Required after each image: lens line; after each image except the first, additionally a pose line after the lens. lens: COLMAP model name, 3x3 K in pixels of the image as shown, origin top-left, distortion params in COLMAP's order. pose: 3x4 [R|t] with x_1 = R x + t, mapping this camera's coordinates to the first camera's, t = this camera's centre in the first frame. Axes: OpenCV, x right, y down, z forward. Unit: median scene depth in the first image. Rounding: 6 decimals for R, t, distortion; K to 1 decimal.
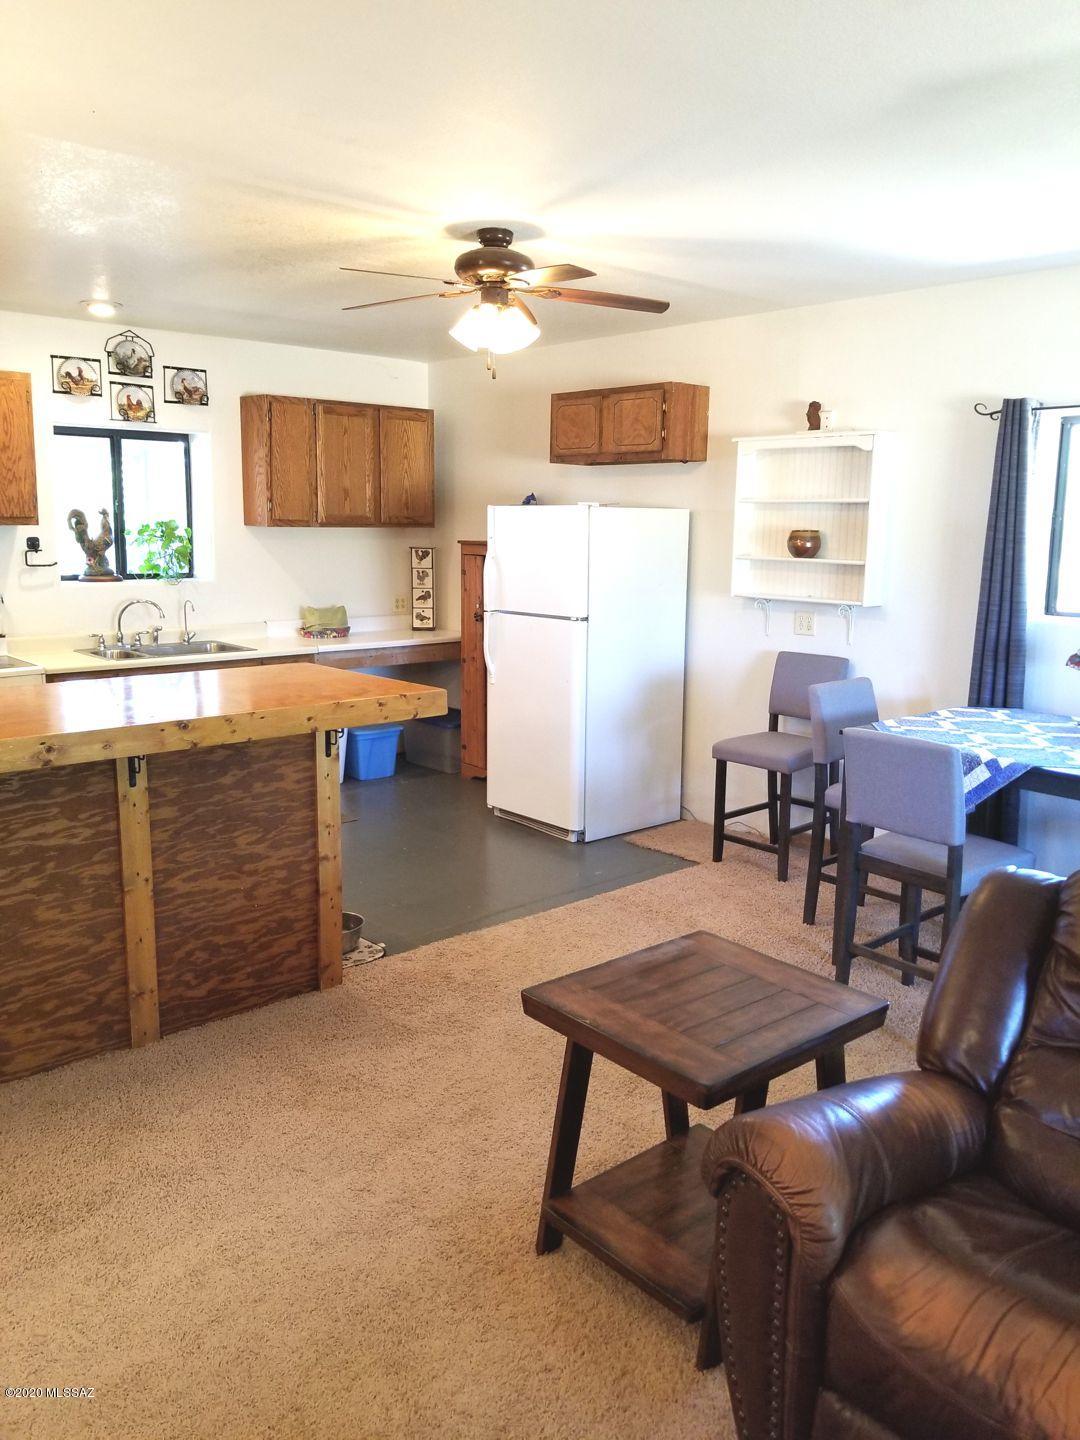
lens RADIAL K [[1137.2, 0, 558.2], [0, 1137.2, 701.2], [0, 0, 1]] dist [0.069321, -0.071398]
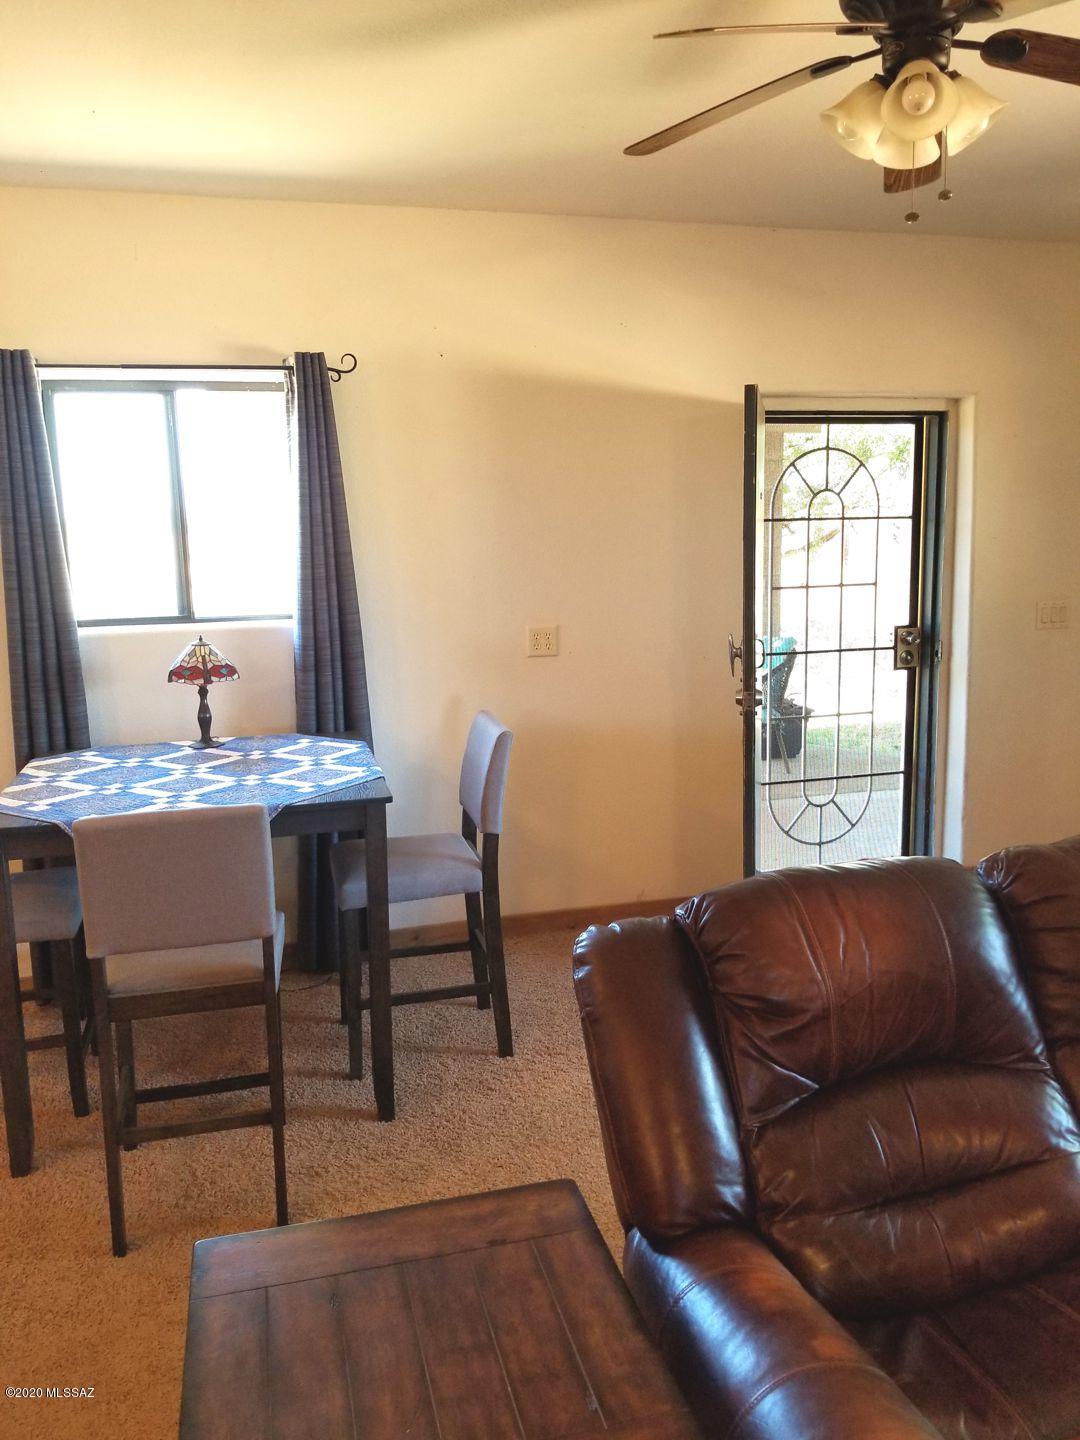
lens RADIAL K [[1137.2, 0, 543.5], [0, 1137.2, 694.5], [0, 0, 1]] dist [0.069321, -0.071398]
pose [[0.441729, -0.159368, 0.882880, -0.132400], [0.171295, 0.980974, 0.091372, -0.041473], [-0.880644, 0.110871, 0.460623, 0.311333]]
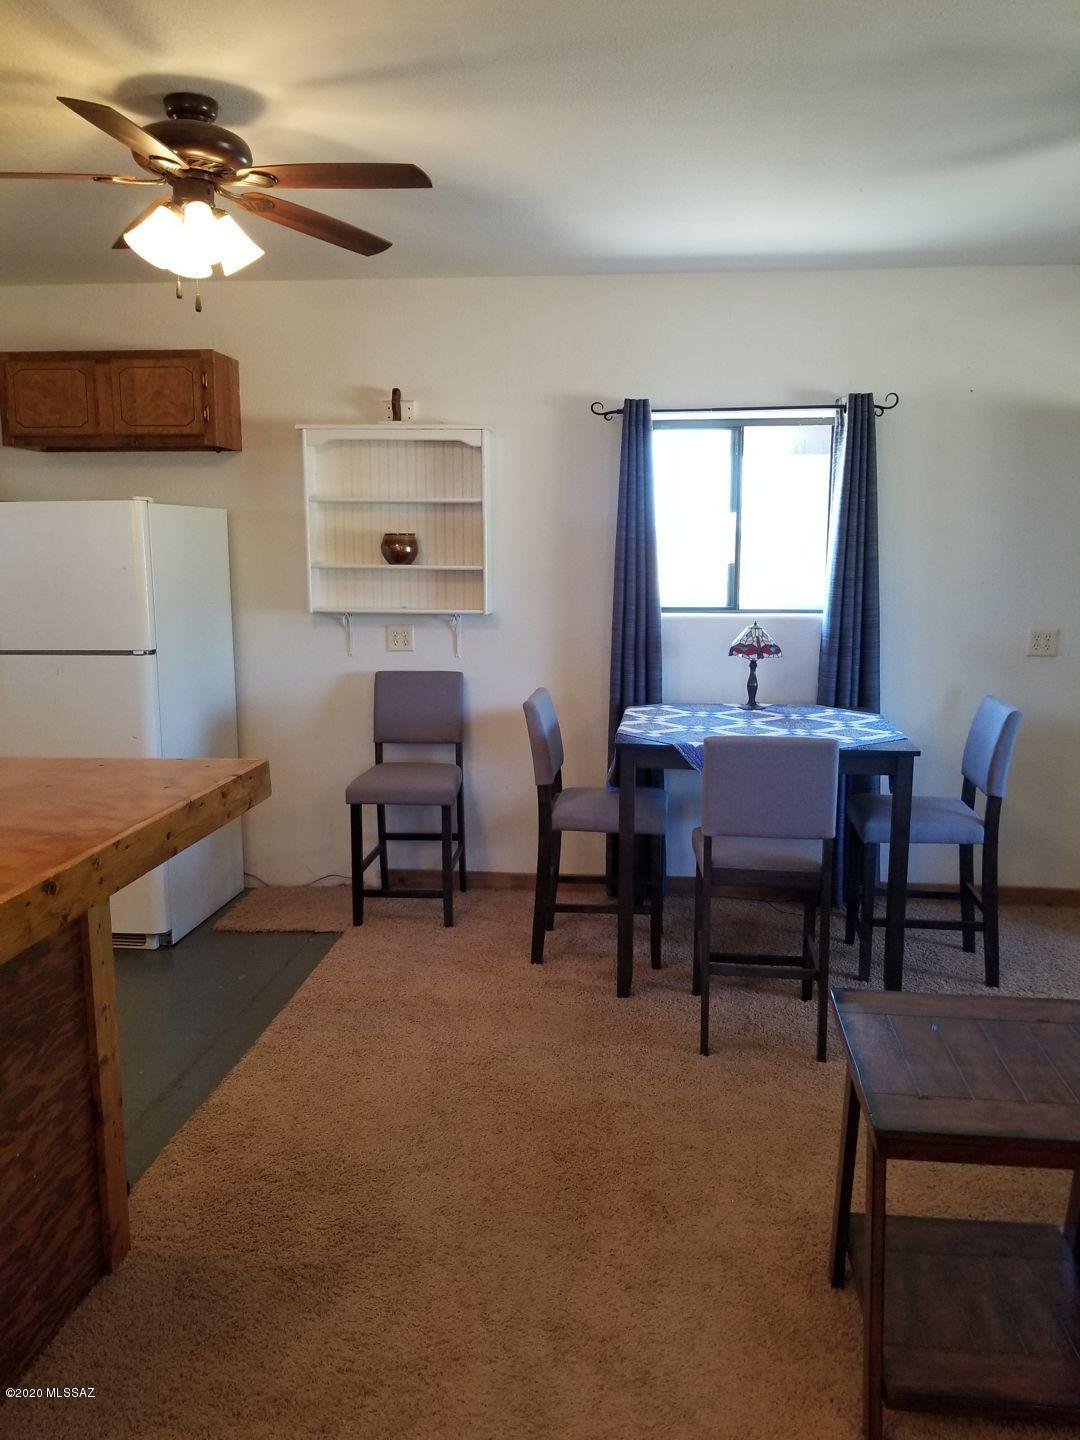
lens RADIAL K [[1137.2, 0, 556.8], [0, 1137.2, 711.0], [0, 0, 1]] dist [0.069321, -0.071398]
pose [[0.729610, -0.113926, 0.674307, -0.310171], [0.119567, 0.992089, 0.038242, -0.032012], [-0.673330, 0.052723, 0.737460, 0.271716]]
